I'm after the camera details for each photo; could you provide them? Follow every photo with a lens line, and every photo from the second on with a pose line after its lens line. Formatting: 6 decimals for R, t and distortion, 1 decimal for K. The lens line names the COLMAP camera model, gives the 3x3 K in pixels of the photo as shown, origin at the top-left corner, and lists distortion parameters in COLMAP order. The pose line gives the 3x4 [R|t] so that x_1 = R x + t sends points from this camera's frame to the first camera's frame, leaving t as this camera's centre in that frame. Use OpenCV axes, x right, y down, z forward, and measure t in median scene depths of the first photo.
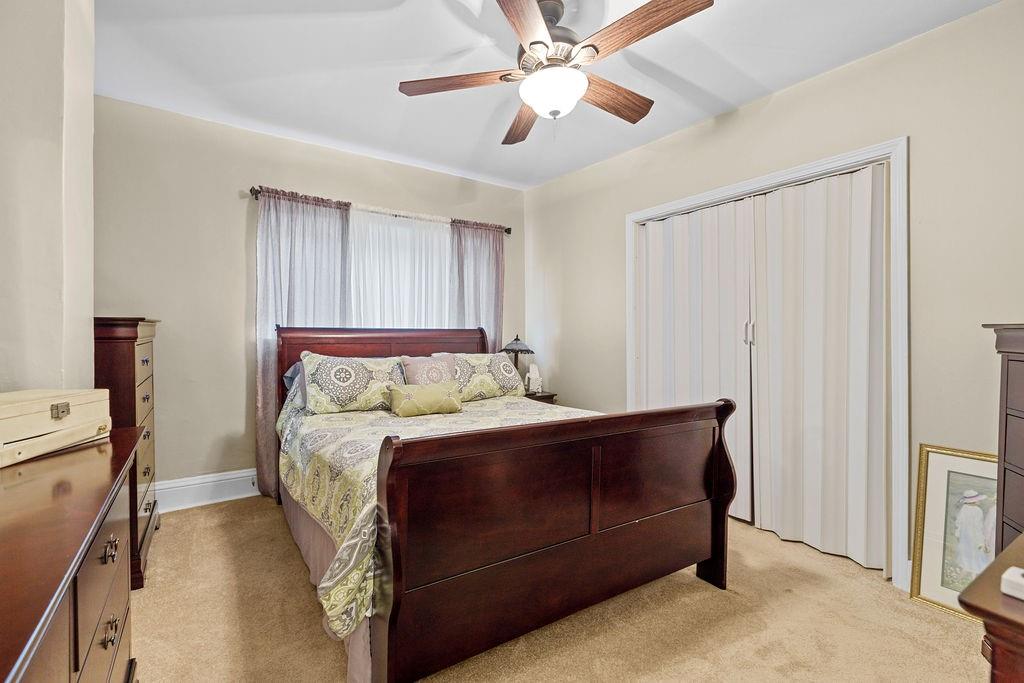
lens RADIAL K [[462.3, 0, 507.5], [0, 462.3, 340.9], [0, 0, 1]] dist [0.000313, -0.000140]
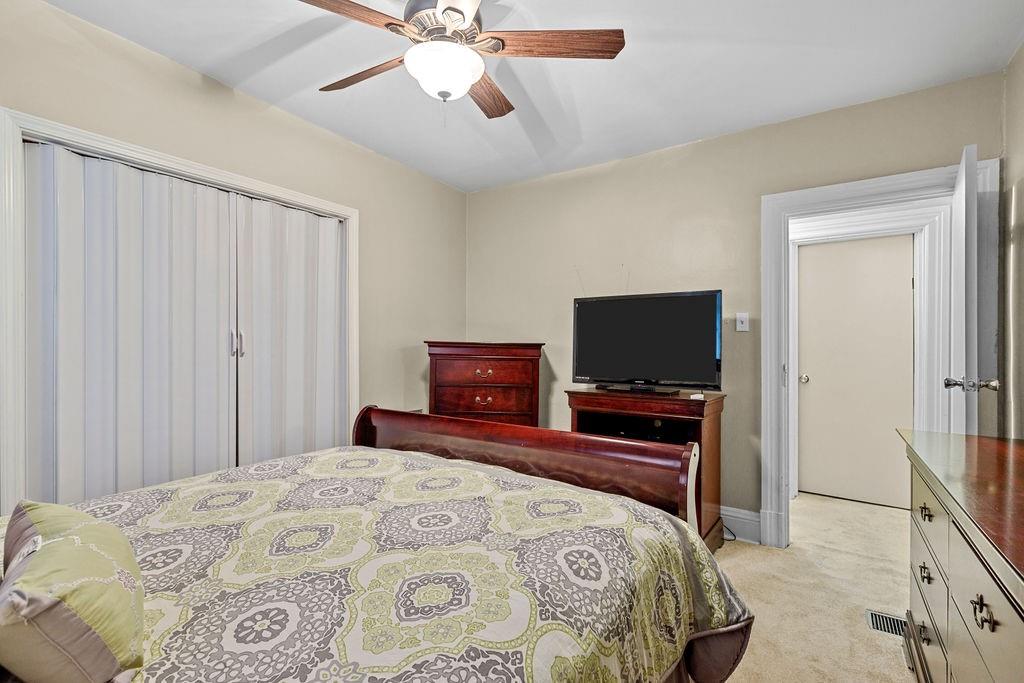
lens RADIAL K [[462.3, 0, 507.5], [0, 462.3, 340.9], [0, 0, 1]] dist [0.000313, -0.000140]
pose [[-0.386144, 0.000625, 0.922438, -0.503088], [-0.000184, 1.000000, -0.000755, -0.020357], [-0.922438, -0.000461, -0.386144, 0.832335]]
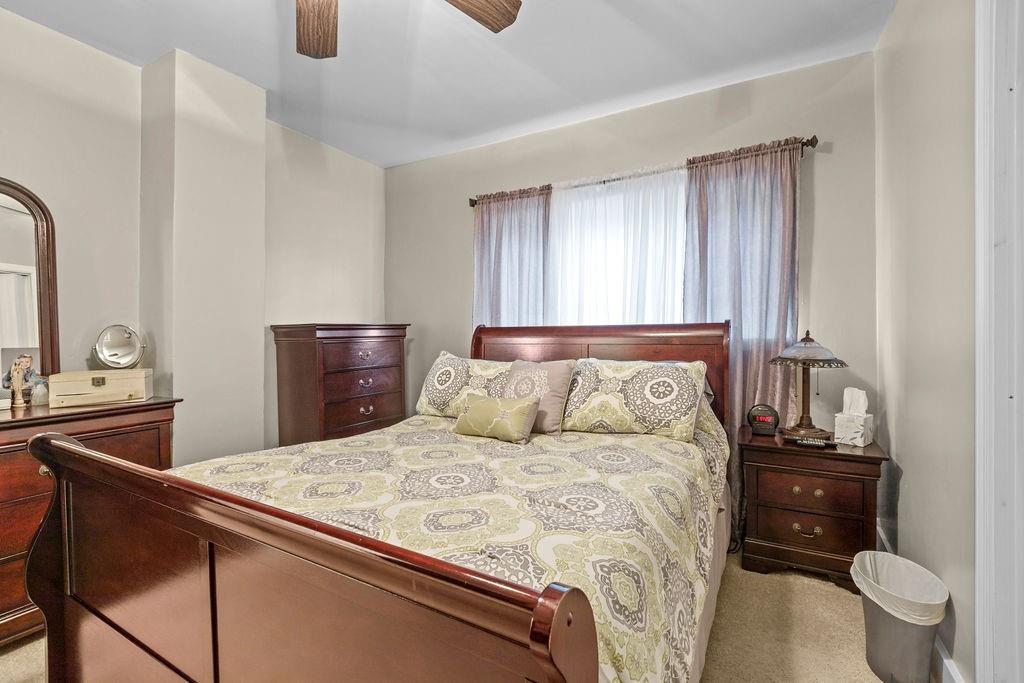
lens RADIAL K [[462.3, 0, 507.5], [0, 462.3, 340.9], [0, 0, 1]] dist [0.000313, -0.000140]
pose [[0.447885, 0.005128, -0.894077, 0.428807], [-0.001865, 0.999987, 0.004802, -0.004081], [0.894089, -0.000483, 0.447889, 0.550064]]
